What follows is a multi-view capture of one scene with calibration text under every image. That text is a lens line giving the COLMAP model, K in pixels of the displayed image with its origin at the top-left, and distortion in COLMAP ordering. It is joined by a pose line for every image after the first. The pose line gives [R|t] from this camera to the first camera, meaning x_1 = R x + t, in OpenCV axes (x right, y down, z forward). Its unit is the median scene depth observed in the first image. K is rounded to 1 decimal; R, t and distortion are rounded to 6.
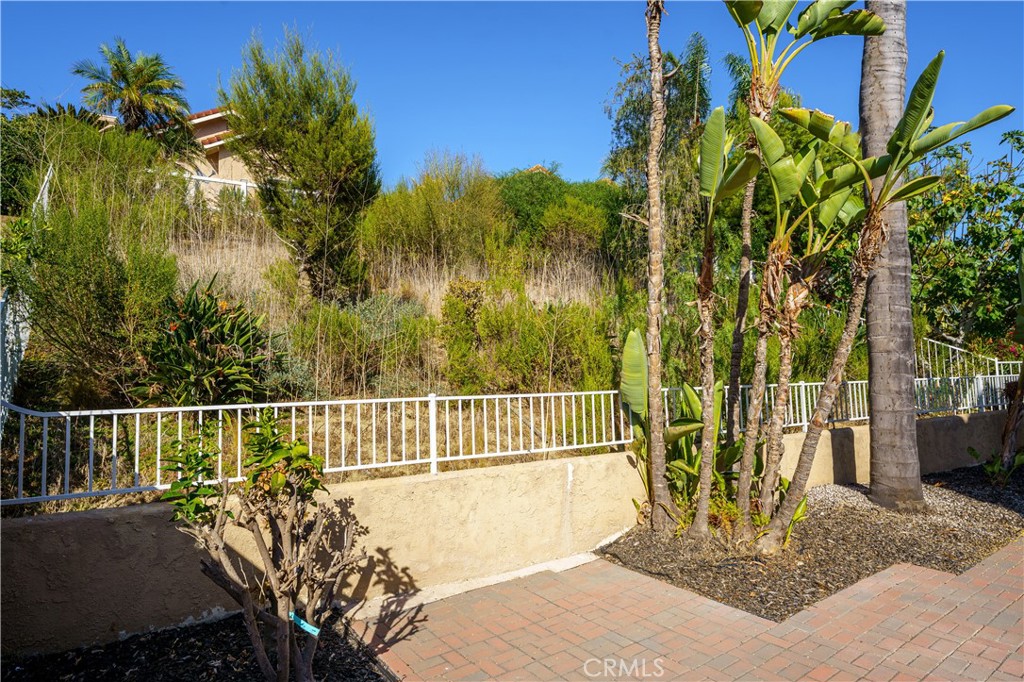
lens RADIAL K [[567.2, 0, 512.0], [0, 567.2, 341.0], [0, 0, 1]] dist [-0.001786, 0.000472]
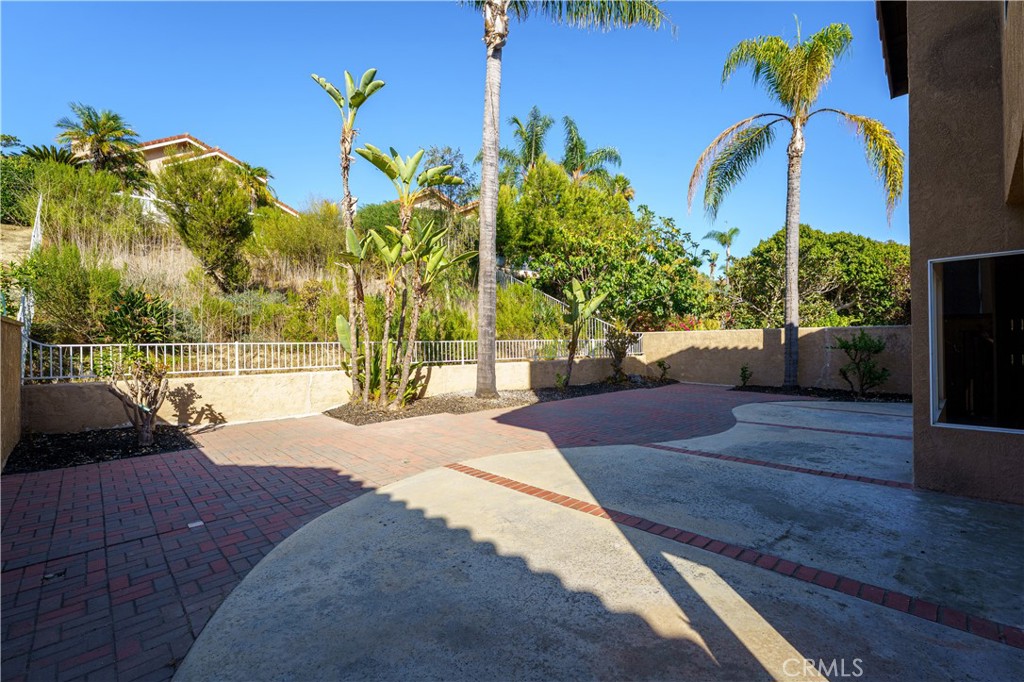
lens RADIAL K [[443.6, 0, 512.0], [0, 443.6, 341.0], [0, 0, 1]] dist [0.000667, -0.000156]
pose [[0.991104, 0.013357, 0.132420, 0.583712], [-0.022070, 0.997670, 0.064555, -0.041593], [-0.131249, -0.066903, 0.989089, -0.750056]]
